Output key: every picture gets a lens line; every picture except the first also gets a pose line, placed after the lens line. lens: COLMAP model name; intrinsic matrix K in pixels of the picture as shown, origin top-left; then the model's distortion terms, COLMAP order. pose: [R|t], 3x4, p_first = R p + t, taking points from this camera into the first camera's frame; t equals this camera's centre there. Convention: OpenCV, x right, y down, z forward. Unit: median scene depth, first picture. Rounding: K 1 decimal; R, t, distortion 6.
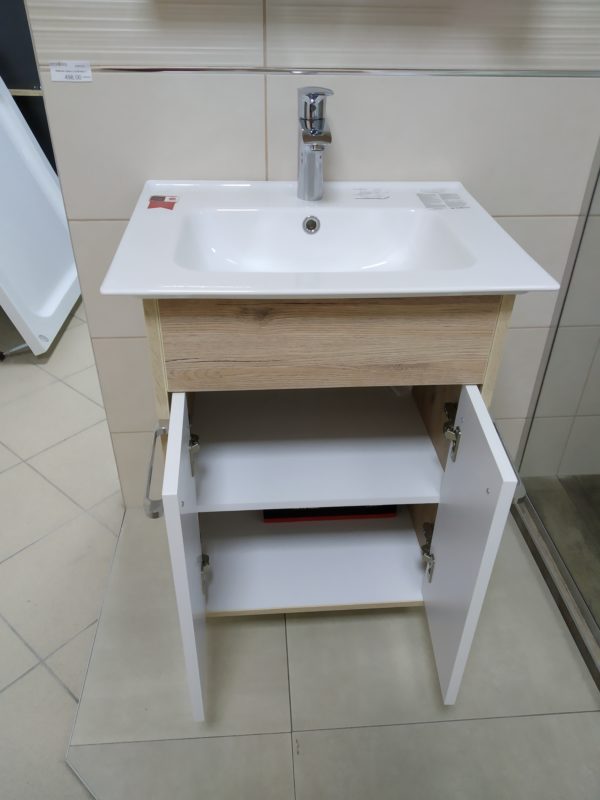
lens RADIAL K [[628.0, 0, 300.0], [0, 628.0, 400.0], [0, 0, 1]] dist [0.007628, -0.012357]
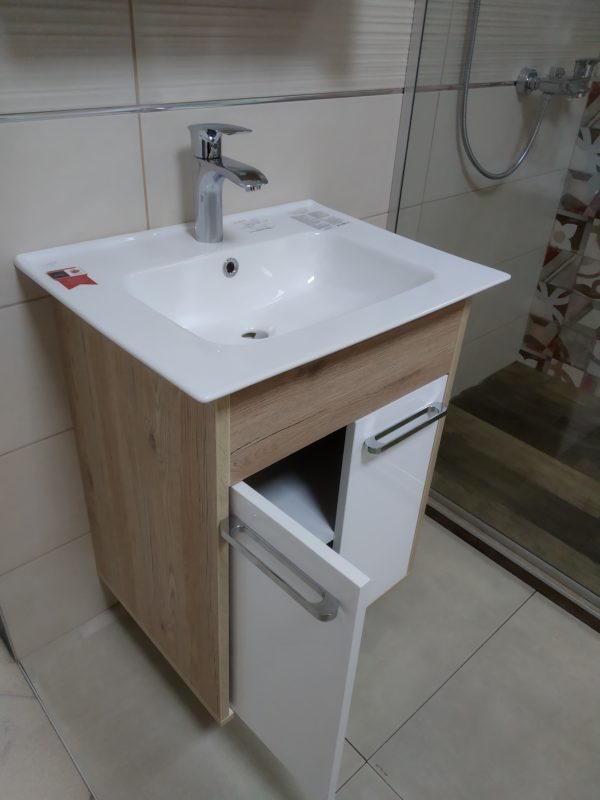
lens RADIAL K [[628.0, 0, 300.0], [0, 628.0, 400.0], [0, 0, 1]] dist [0.007628, -0.012357]
pose [[0.782957, -0.315727, 0.535998, -0.473093], [0.316089, 0.944027, 0.094348, -0.149539], [-0.535785, 0.095553, 0.838930, 0.178044]]
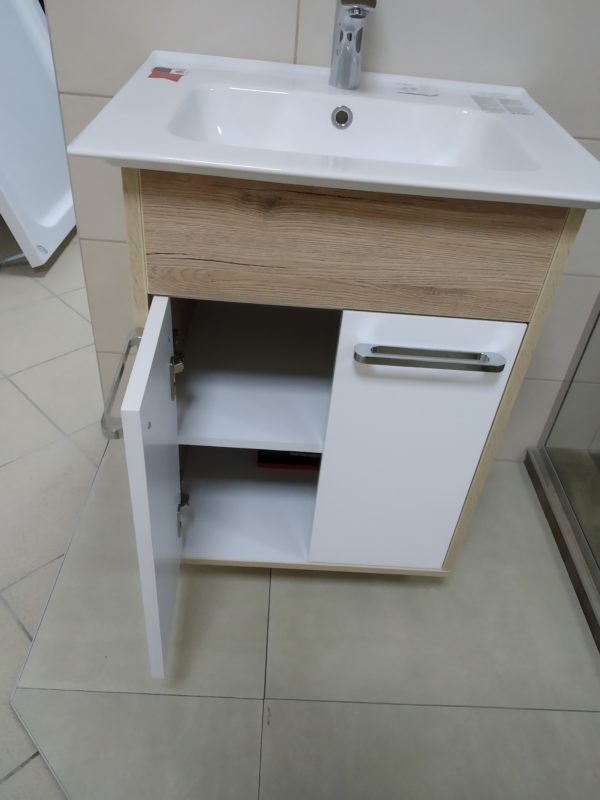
lens RADIAL K [[628.0, 0, 300.0], [0, 628.0, 400.0], [0, 0, 1]] dist [0.007628, -0.012357]
pose [[0.995108, 0.096169, -0.022637, 0.017802], [-0.094471, 0.993280, 0.066854, 0.043749], [0.028914, -0.064389, 0.997506, 0.143946]]
